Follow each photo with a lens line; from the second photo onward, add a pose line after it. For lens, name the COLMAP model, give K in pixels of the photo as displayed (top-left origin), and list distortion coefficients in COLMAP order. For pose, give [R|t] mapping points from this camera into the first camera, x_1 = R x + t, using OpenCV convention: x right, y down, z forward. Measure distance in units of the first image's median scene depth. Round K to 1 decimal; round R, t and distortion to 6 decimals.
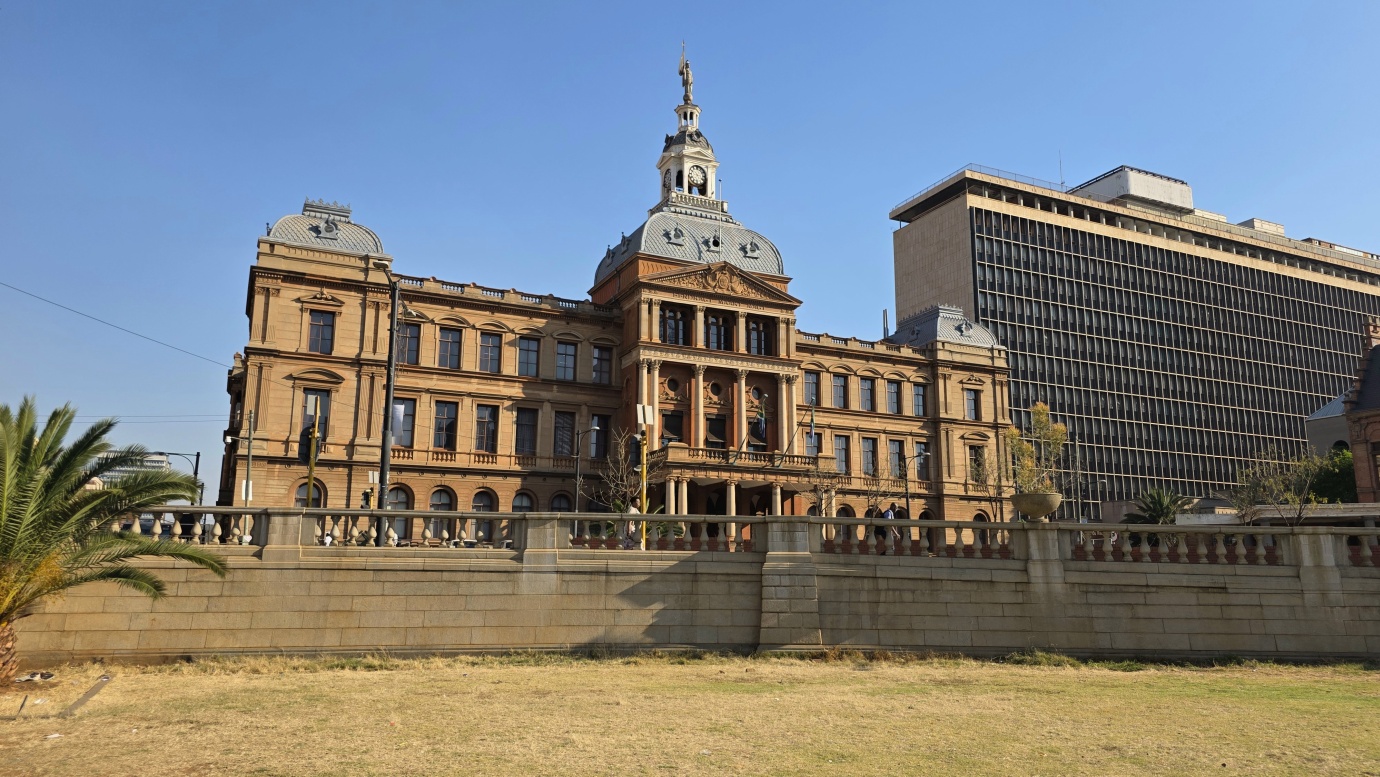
lens RADIAL K [[976.7, 0, 690.0], [0, 976.7, 388.5], [0, 0, 1]] dist [0.074023, -0.002431]
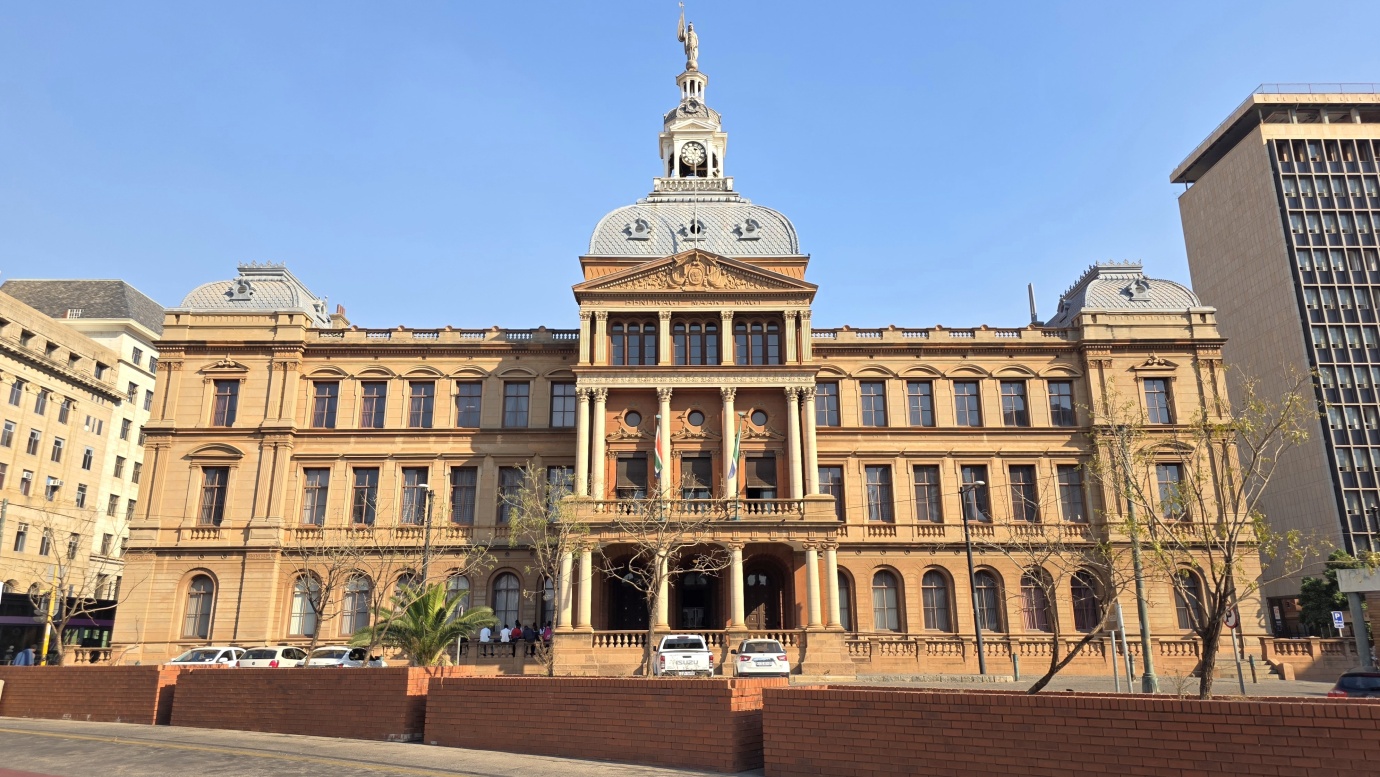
lens RADIAL K [[929.5, 0, 687.0], [0, 929.5, 382.6], [0, 0, 1]] dist [0.079181, -0.062187]
pose [[0.901886, -0.127388, -0.412763, 0.324005], [0.096471, 0.990793, -0.094992, 0.041605], [0.421063, 0.045852, 0.905871, 0.359170]]
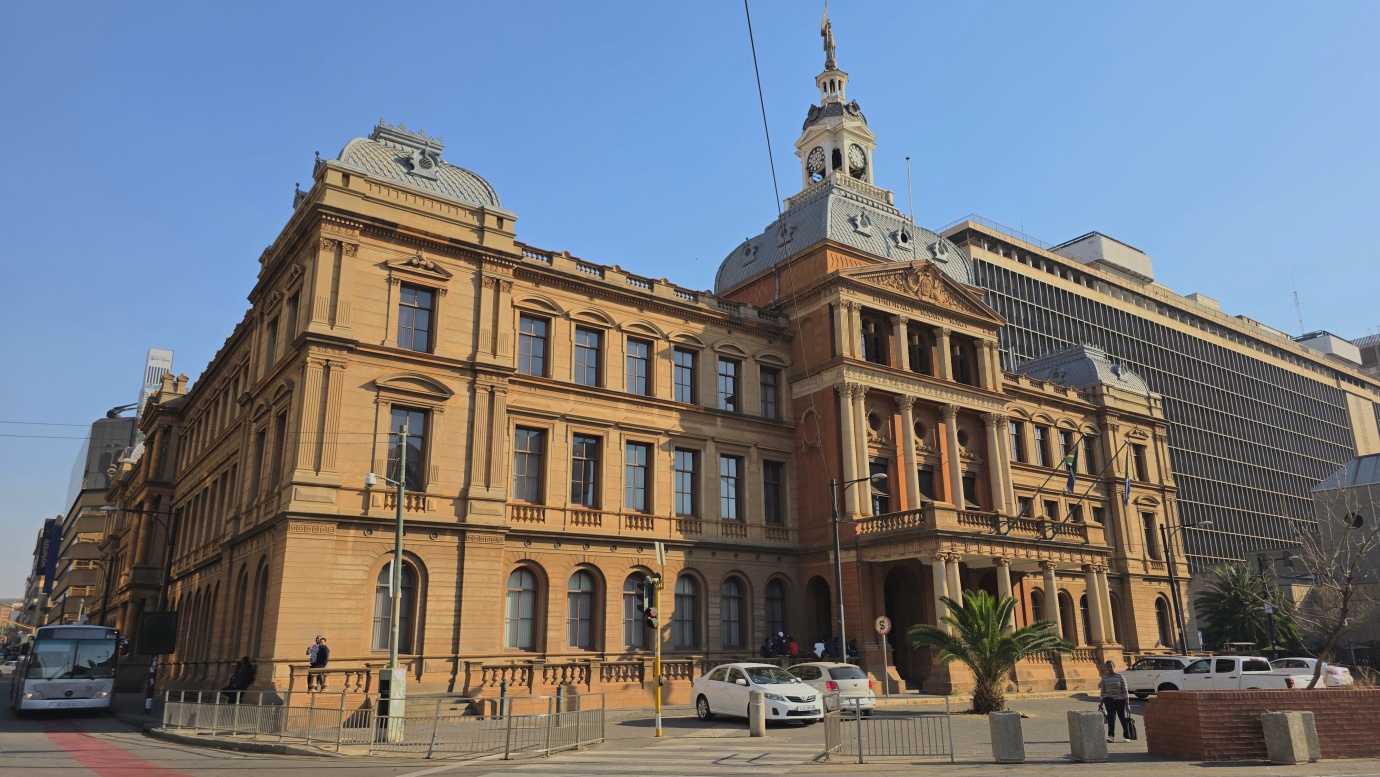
lens RADIAL K [[929.5, 0, 687.0], [0, 929.5, 382.6], [0, 0, 1]] dist [0.079181, -0.062187]
pose [[0.984339, 0.034863, 0.172803, -0.274537], [-0.021237, 0.996562, -0.080081, 0.025537], [-0.175001, 0.075157, 0.981696, 0.346015]]
